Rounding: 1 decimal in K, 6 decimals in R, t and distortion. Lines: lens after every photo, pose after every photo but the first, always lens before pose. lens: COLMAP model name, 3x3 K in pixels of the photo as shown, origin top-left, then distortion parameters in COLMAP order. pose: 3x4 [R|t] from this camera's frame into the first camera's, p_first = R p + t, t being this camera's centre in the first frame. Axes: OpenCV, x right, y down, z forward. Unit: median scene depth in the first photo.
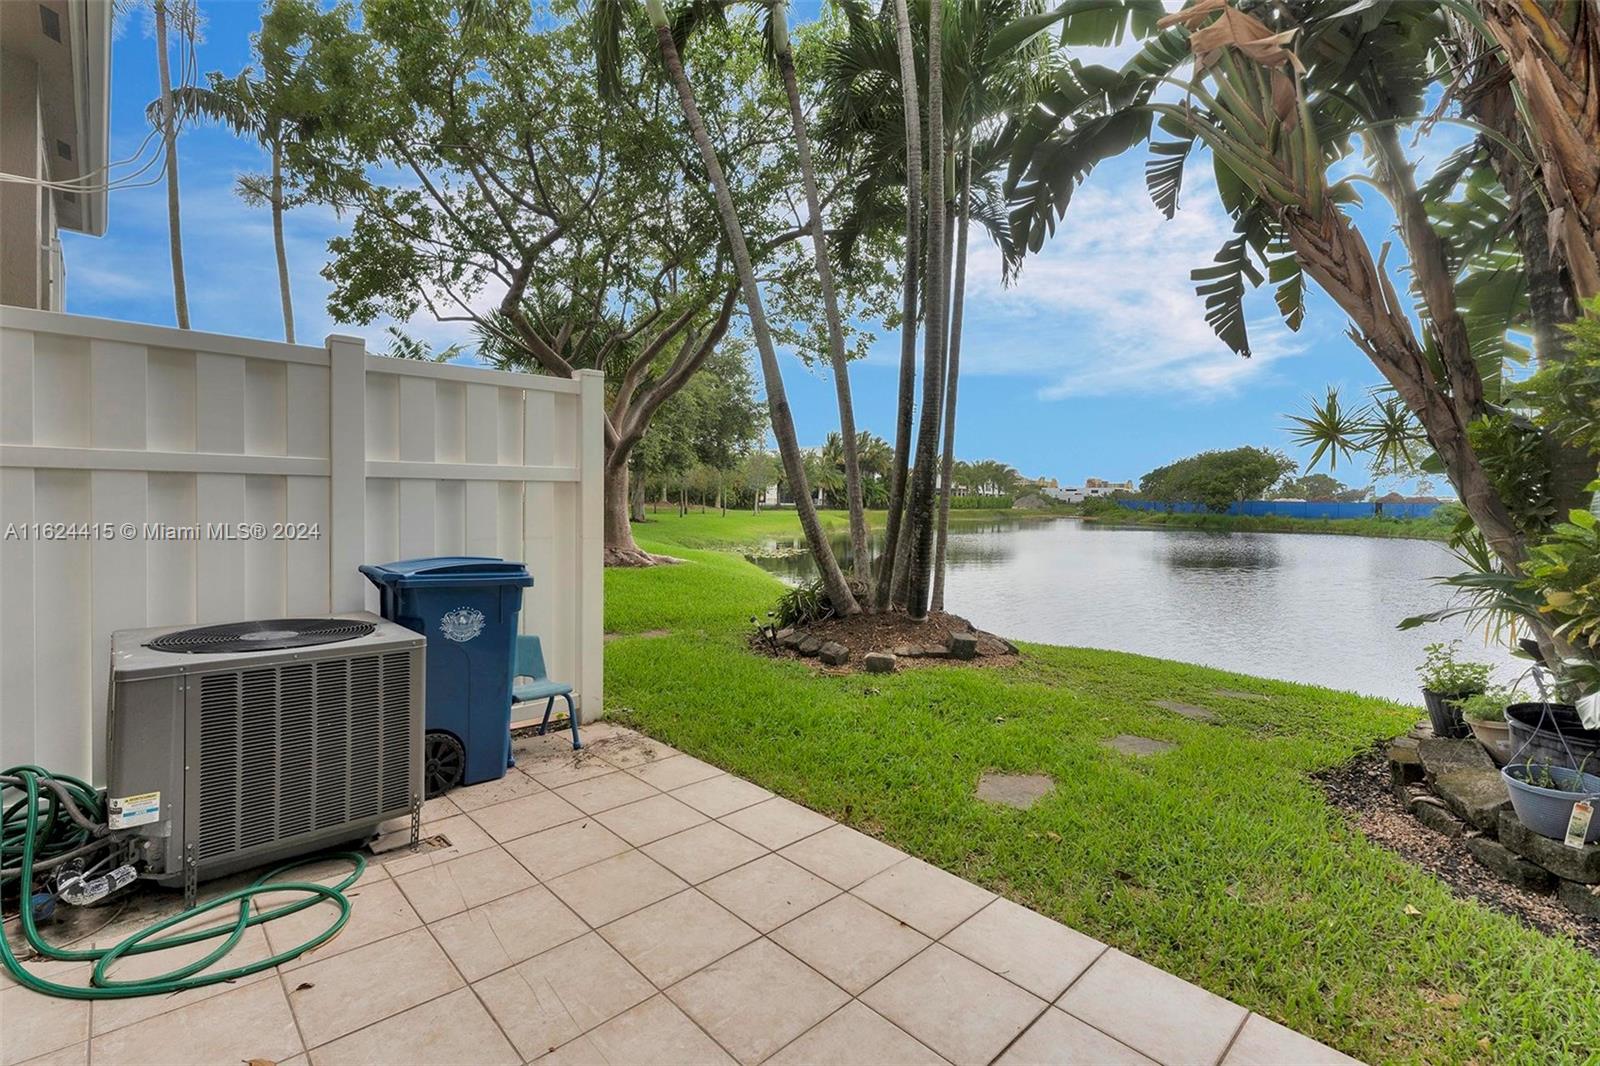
lens RADIAL K [[718.0, 0, 797.0], [0, 718.0, 484.8], [0, 0, 1]] dist [0.001352, -0.000226]
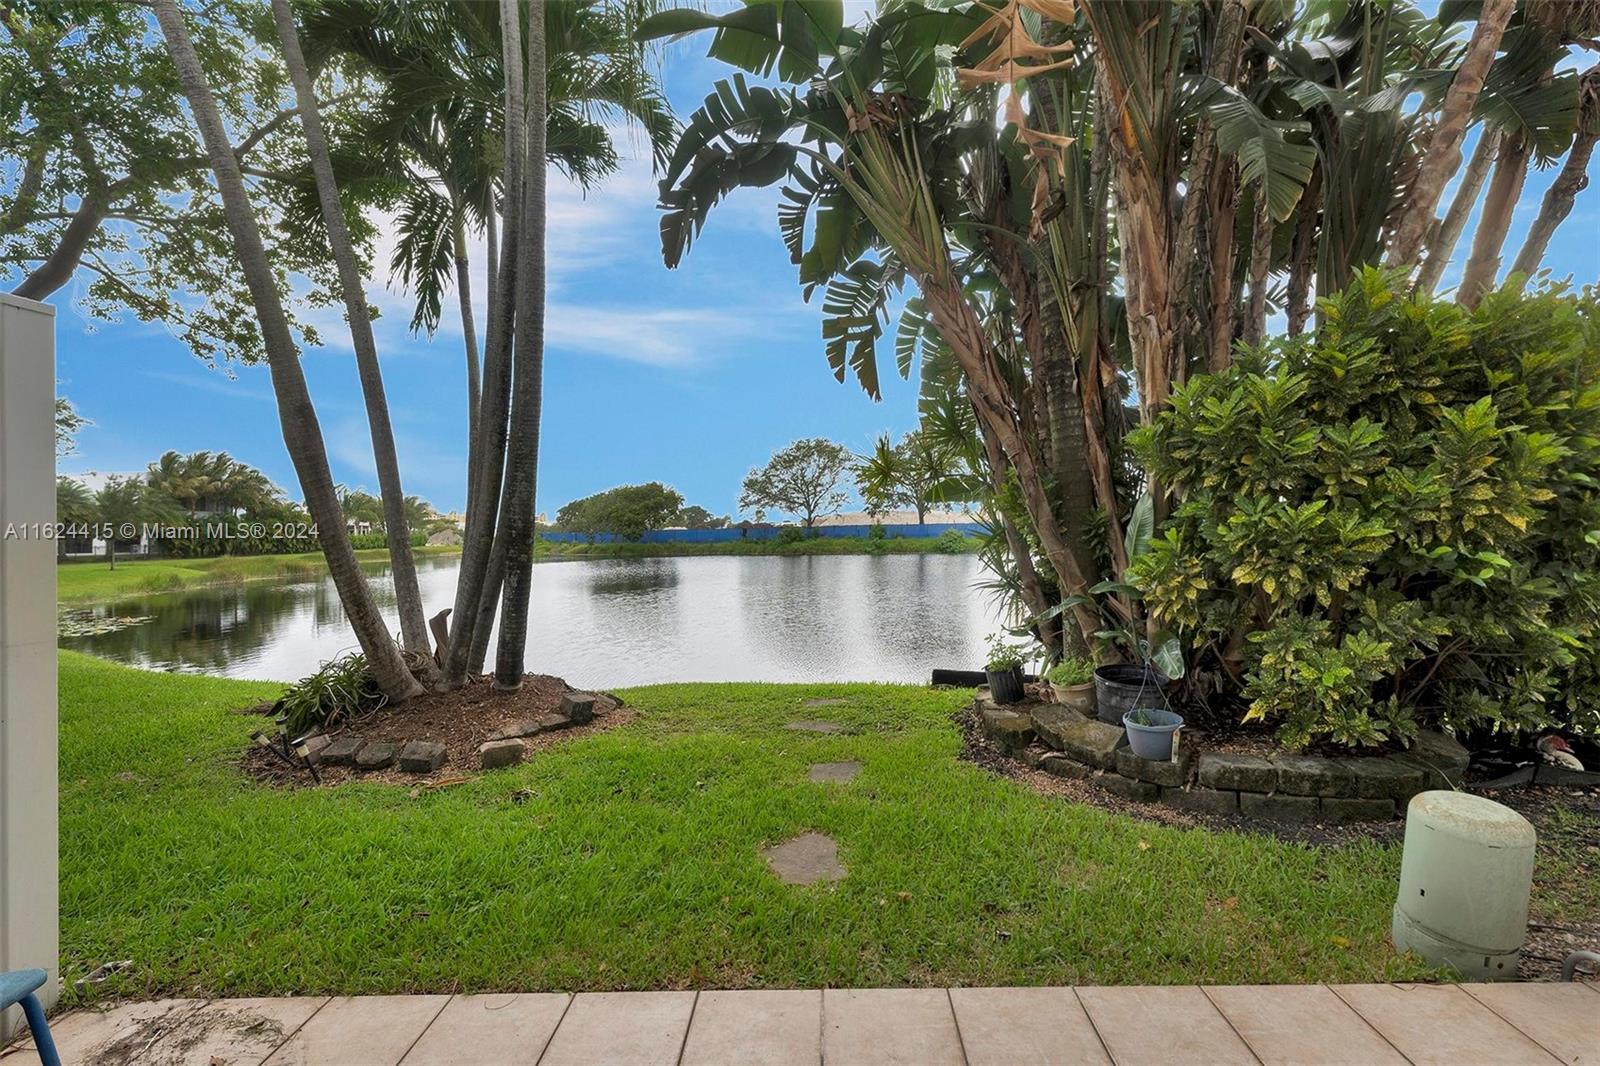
lens RADIAL K [[729.7, 0, 801.0], [0, 729.7, 499.2], [0, 0, 1]] dist [0.001883, -0.000461]
pose [[0.706387, 0.000154, 0.707826, -0.198943], [0.018297, 0.999662, -0.018477, -0.002593], [-0.707589, 0.026003, 0.706146, 0.206004]]
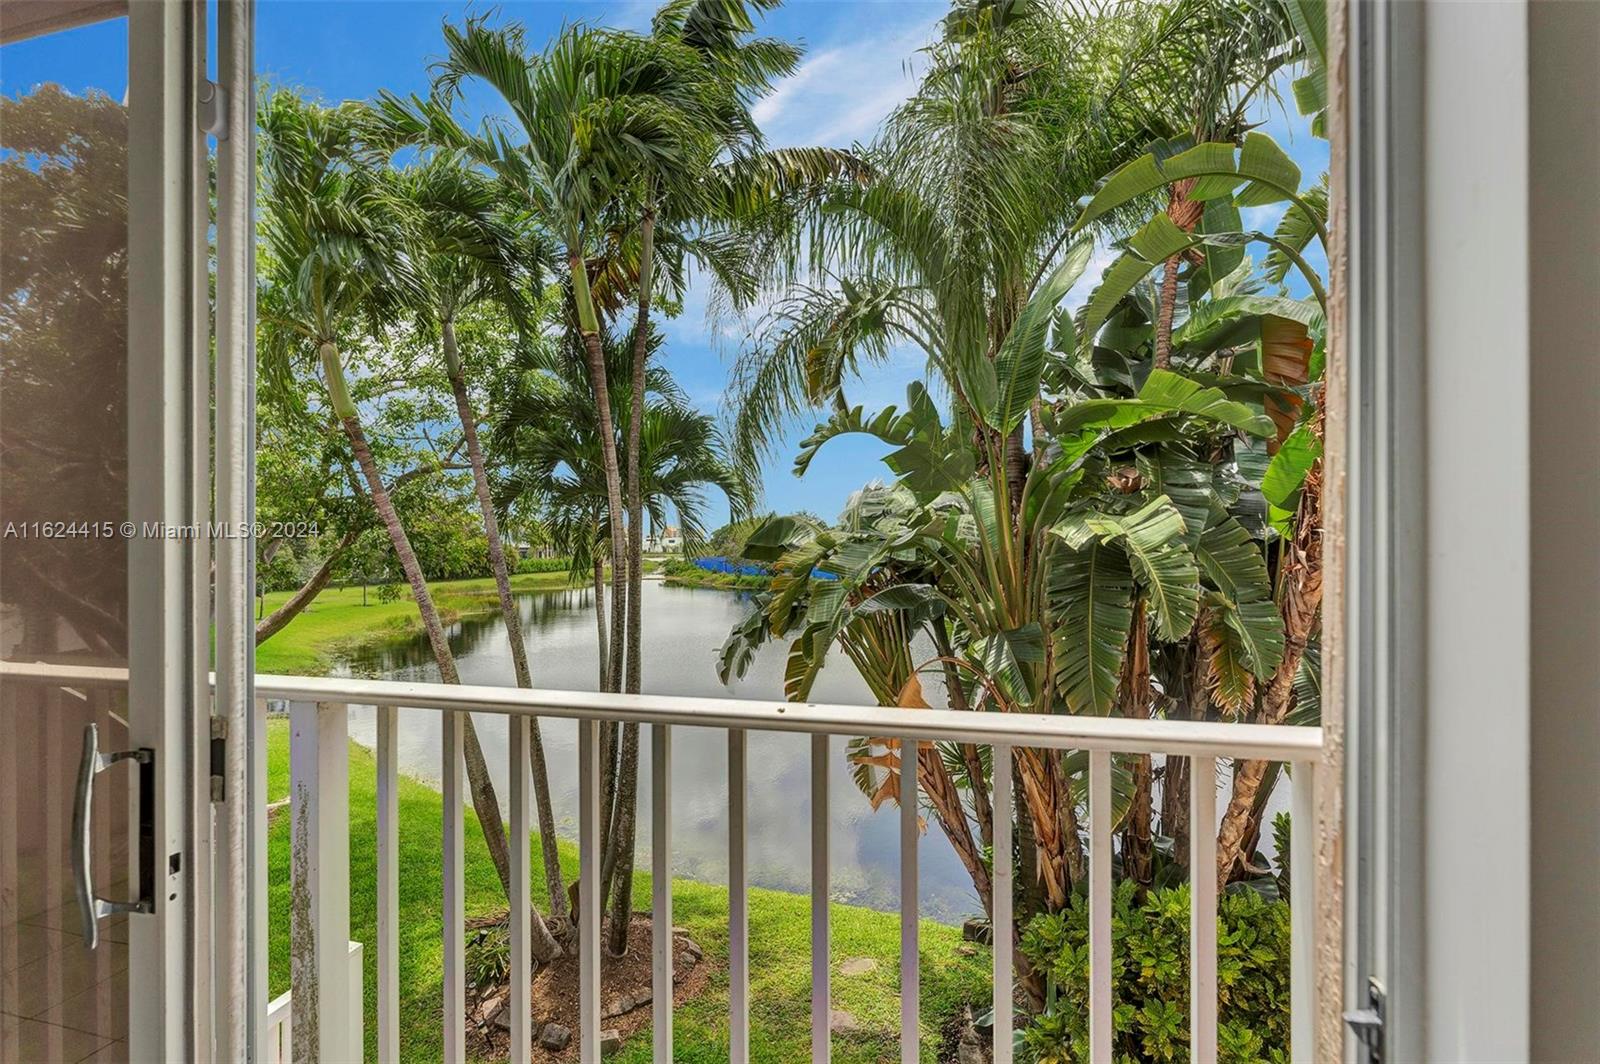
lens RADIAL K [[715.1, 0, 801.6], [0, 715.1, 514.9], [0, 0, 1]] dist [-0.000209, 0.000271]
pose [[0.835376, -0.007353, 0.549630, -0.225935], [0.006625, 0.999973, 0.003309, -0.555397], [-0.549639, 0.000877, 0.835402, -0.110496]]
